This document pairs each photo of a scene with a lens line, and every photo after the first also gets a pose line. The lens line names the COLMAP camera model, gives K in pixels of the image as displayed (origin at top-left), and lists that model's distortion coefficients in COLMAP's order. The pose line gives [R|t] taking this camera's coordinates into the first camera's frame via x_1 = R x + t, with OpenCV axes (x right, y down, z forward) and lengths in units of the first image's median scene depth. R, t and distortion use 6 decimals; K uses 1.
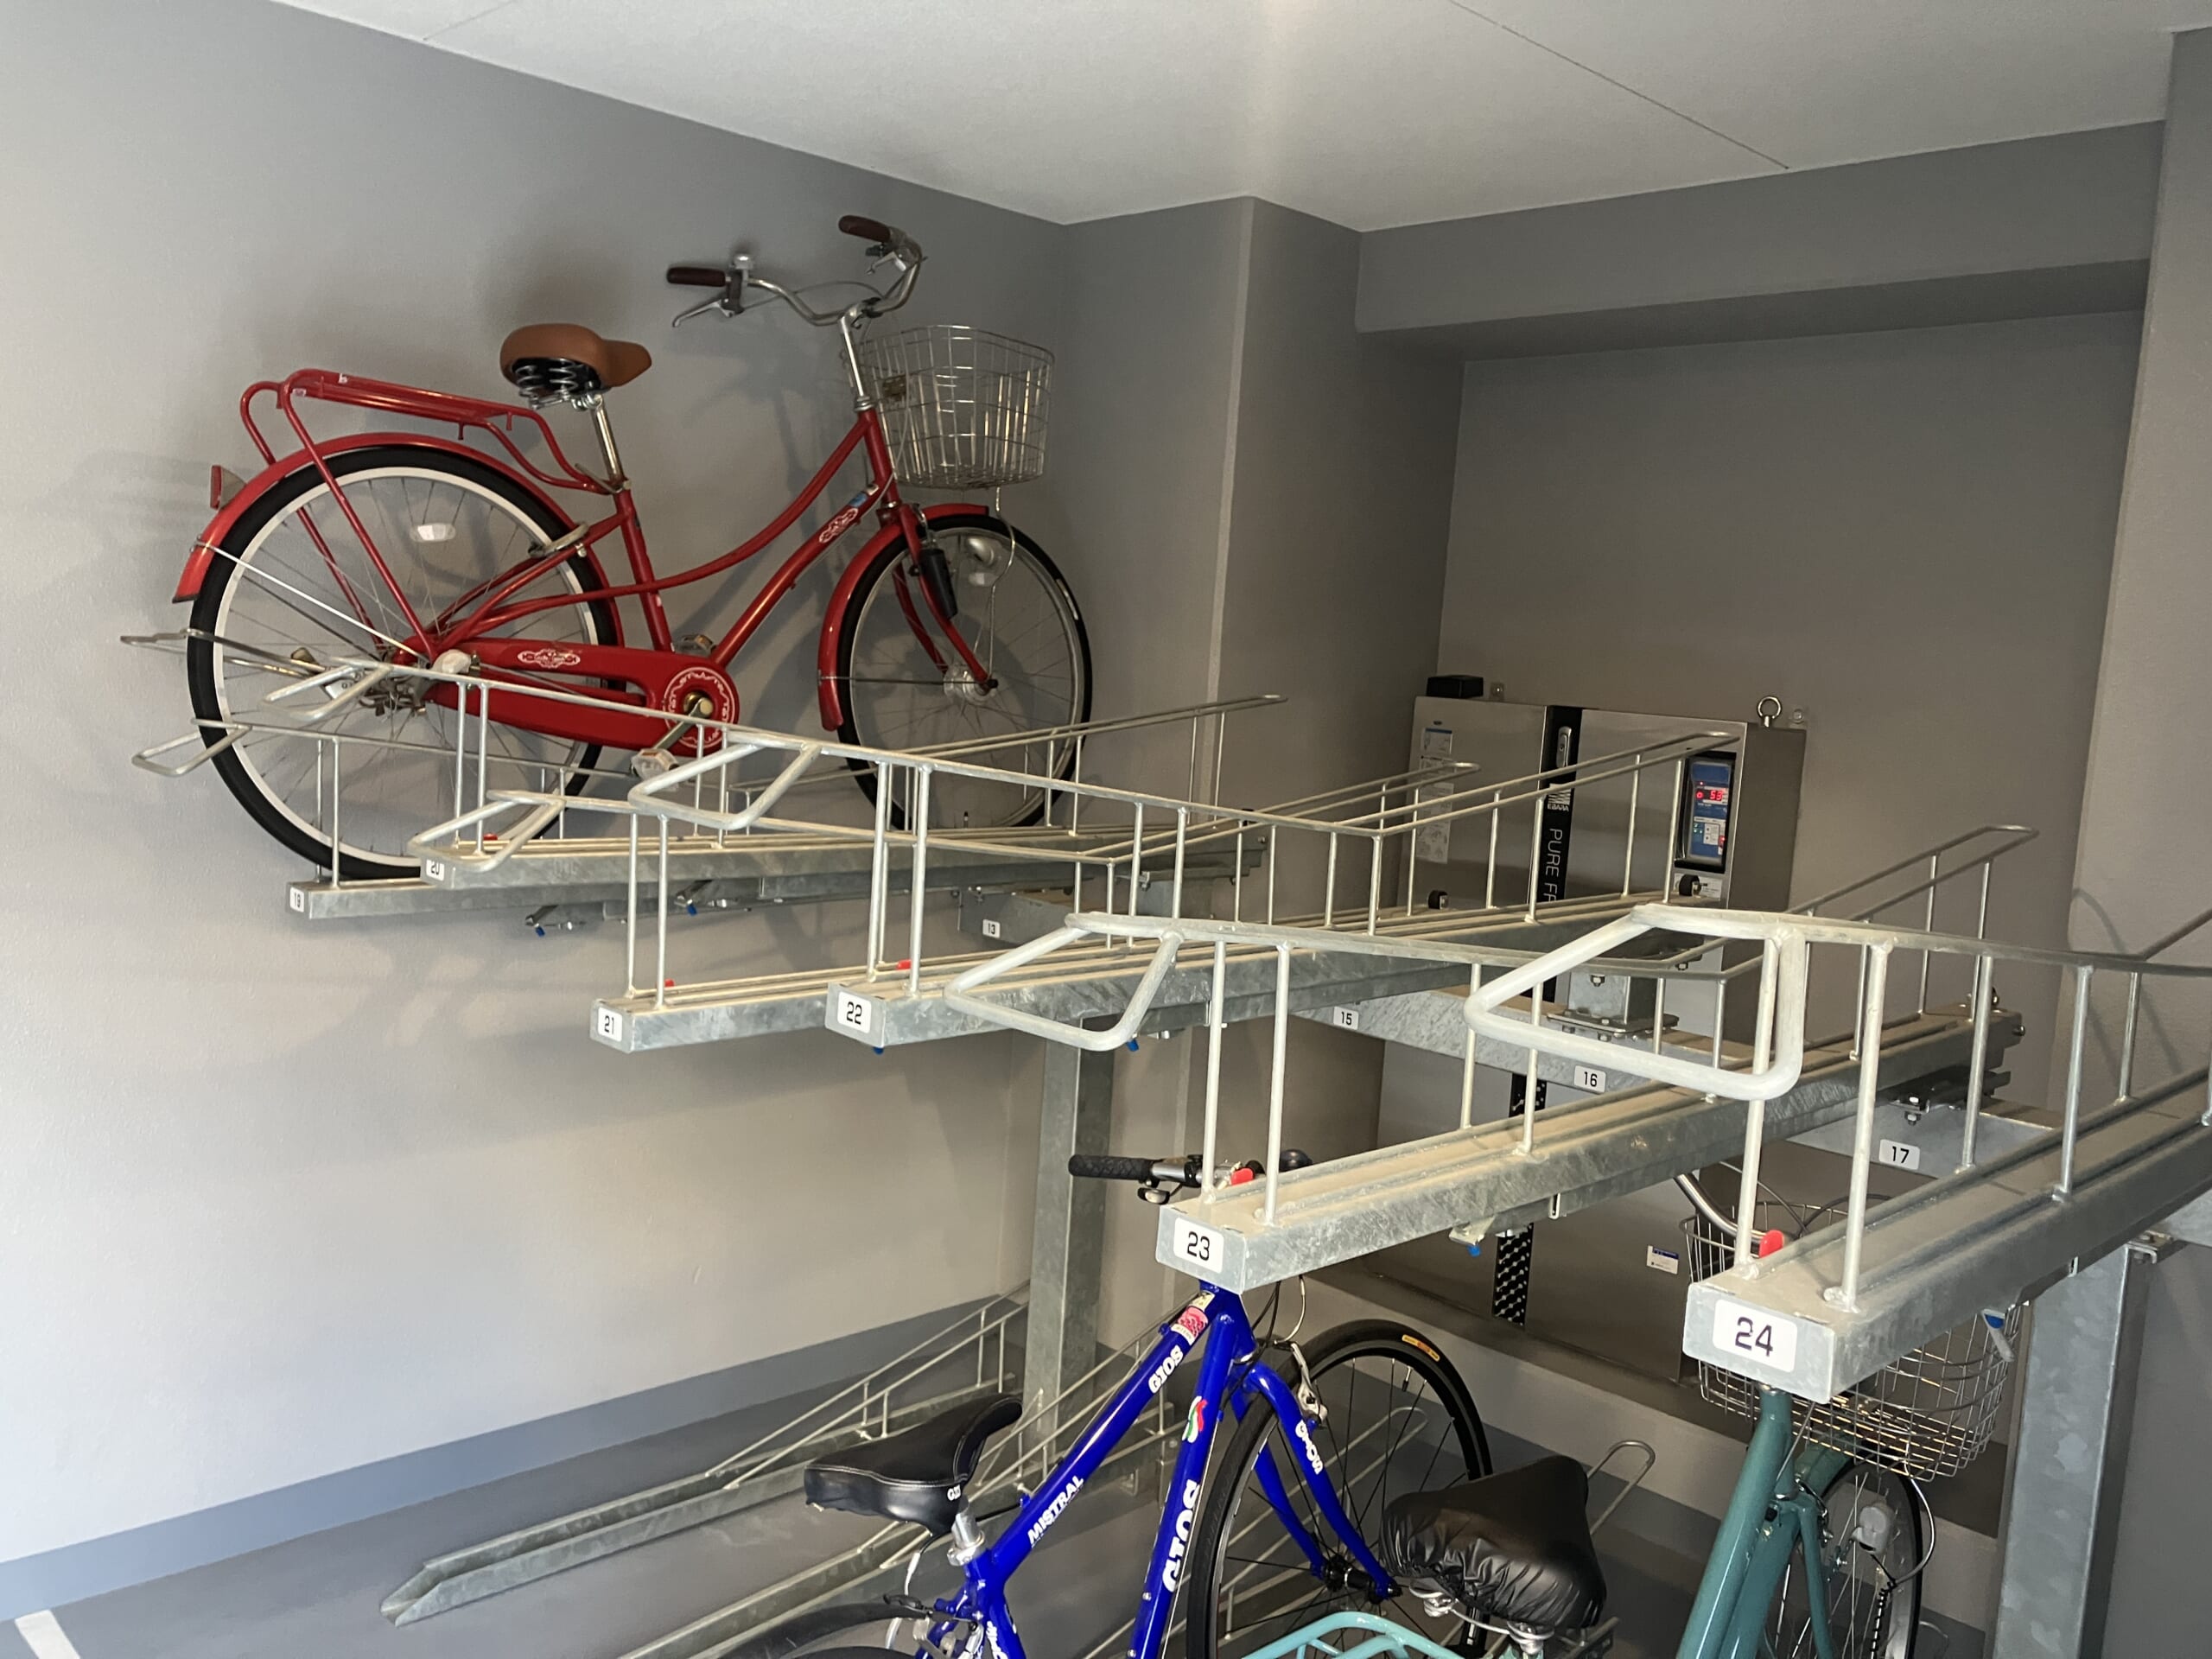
lens RADIAL K [[1819.8, 0, 1072.1], [0, 1819.8, 830.7], [0, 0, 1]] dist [0.054254, -0.162690]
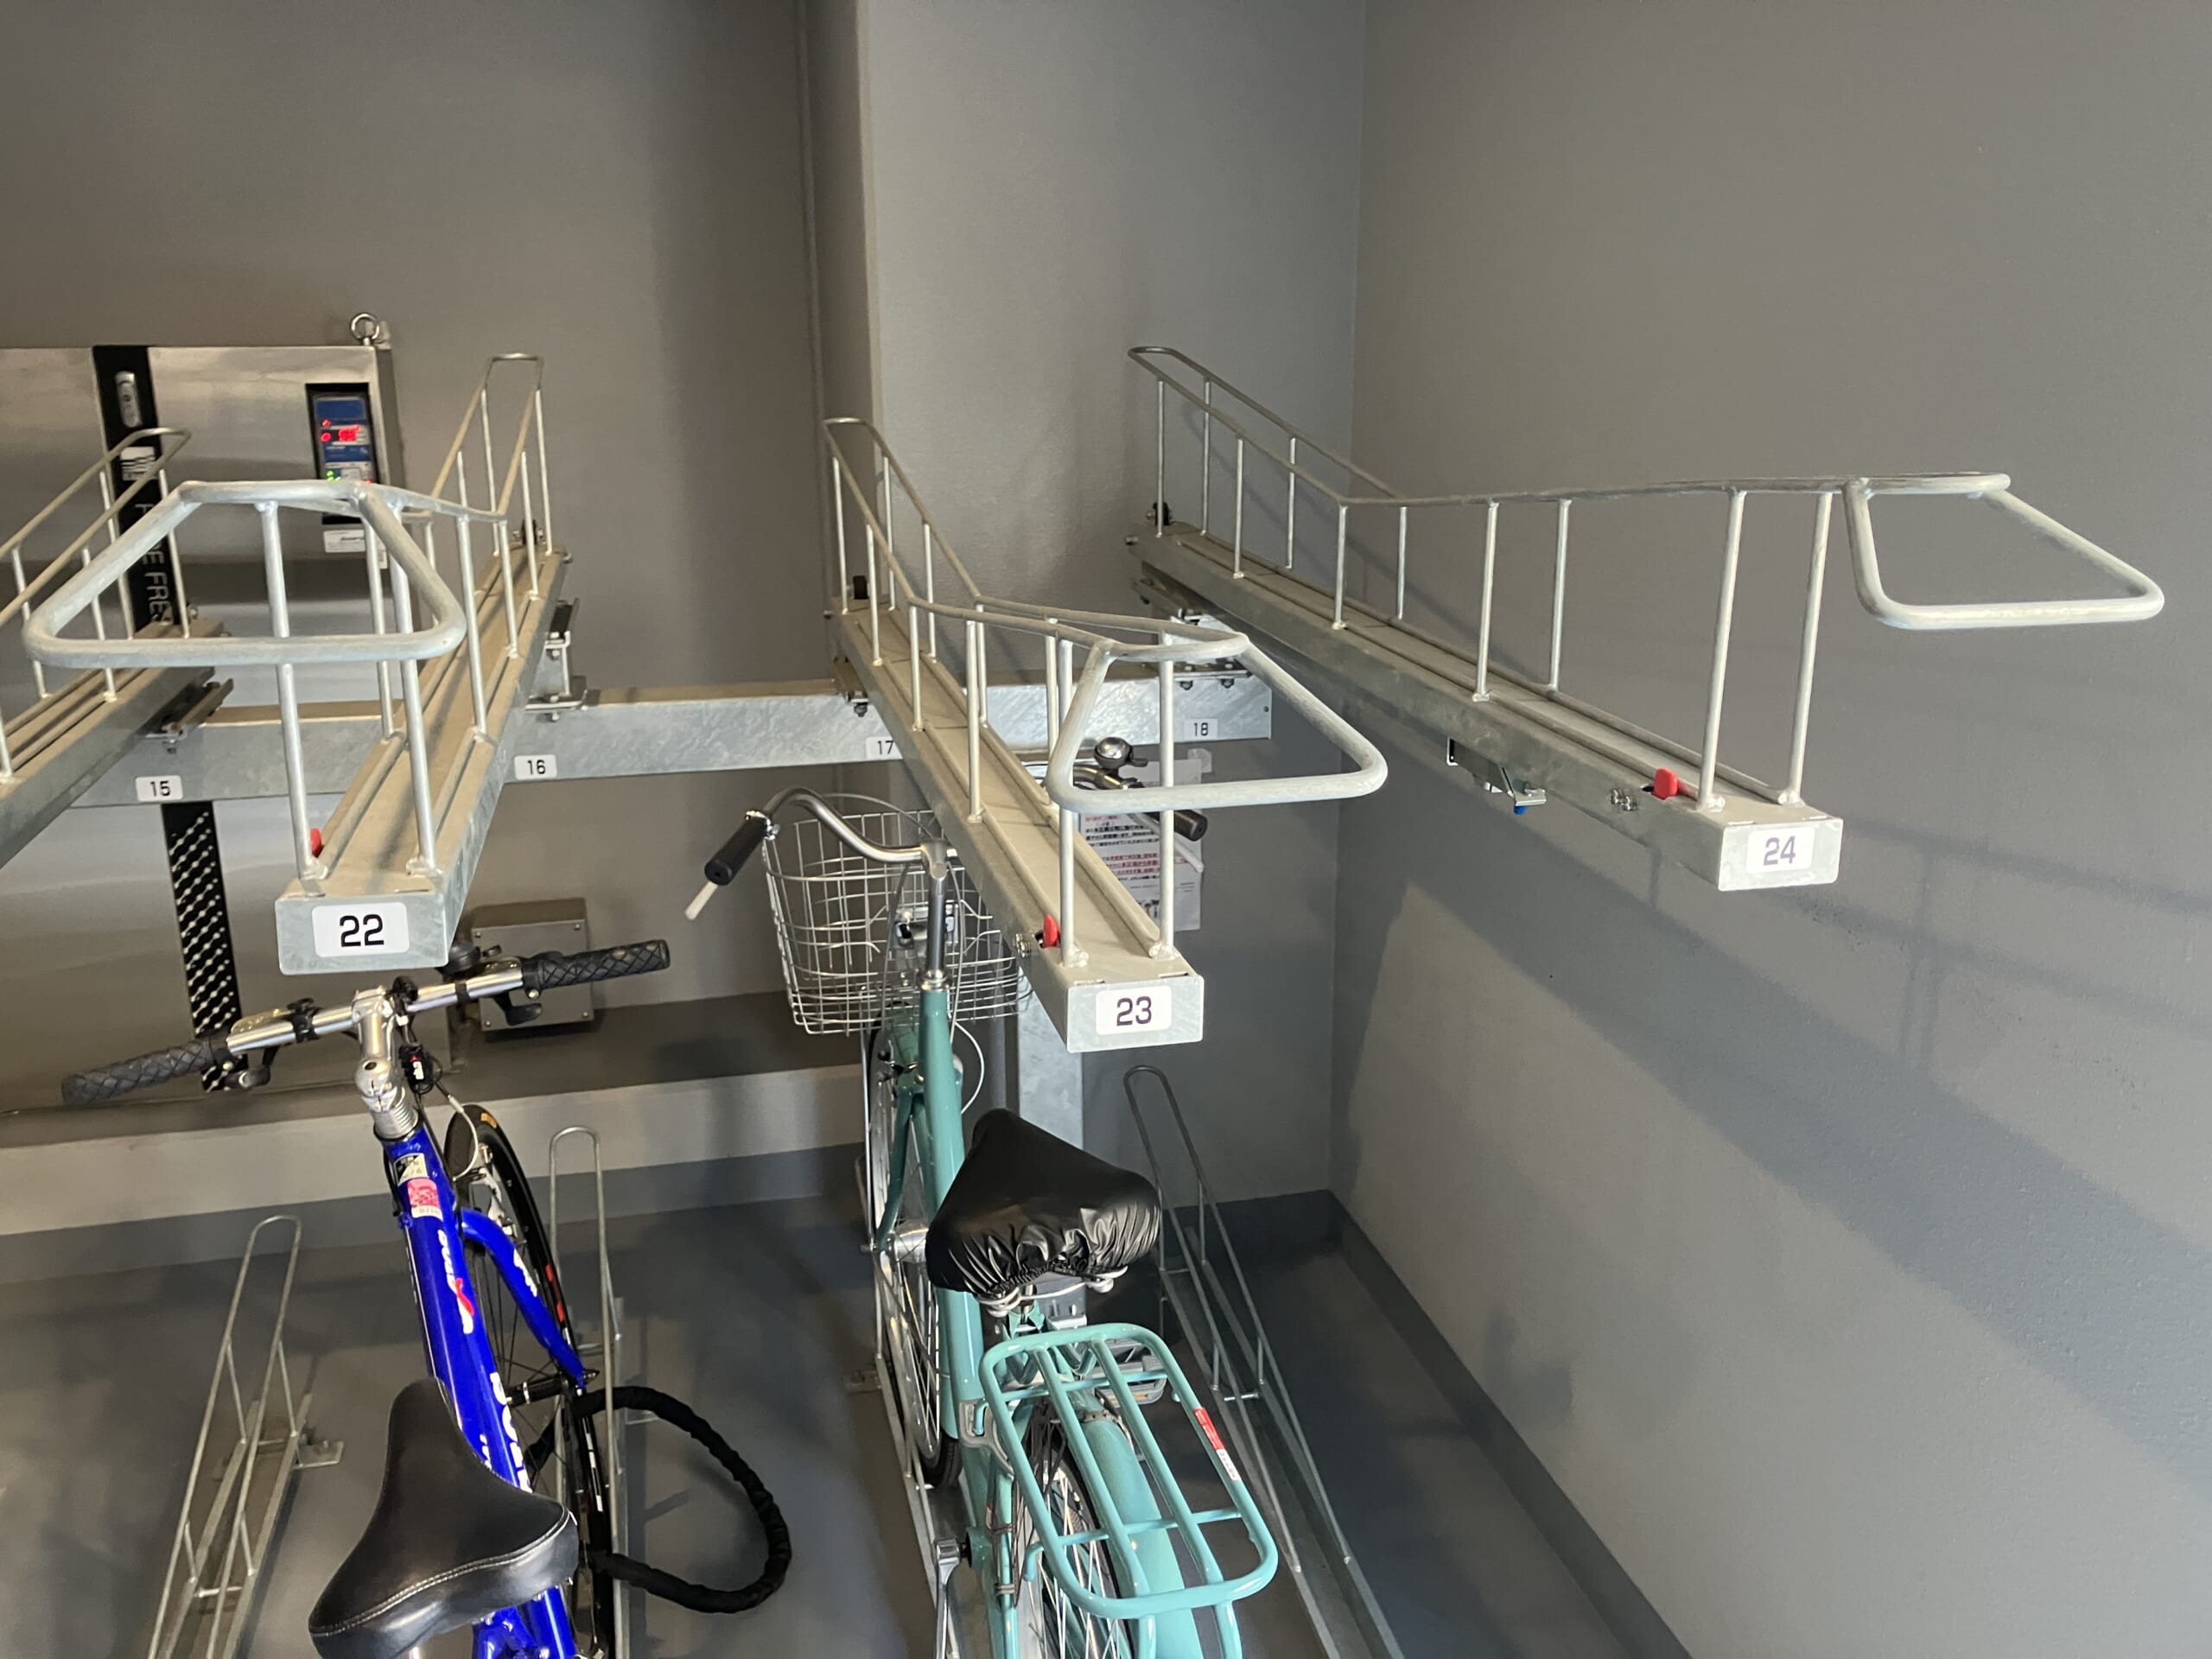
lens RADIAL K [[1849.2, 0, 1106.0], [0, 1849.2, 829.5], [0, 0, 1]] dist [-0.007219, 0.074825]
pose [[0.512085, -0.301188, 0.804397, -0.230384], [0.131978, 0.952975, 0.272802, -0.033311], [-0.848735, -0.033535, 0.527755, 0.217013]]
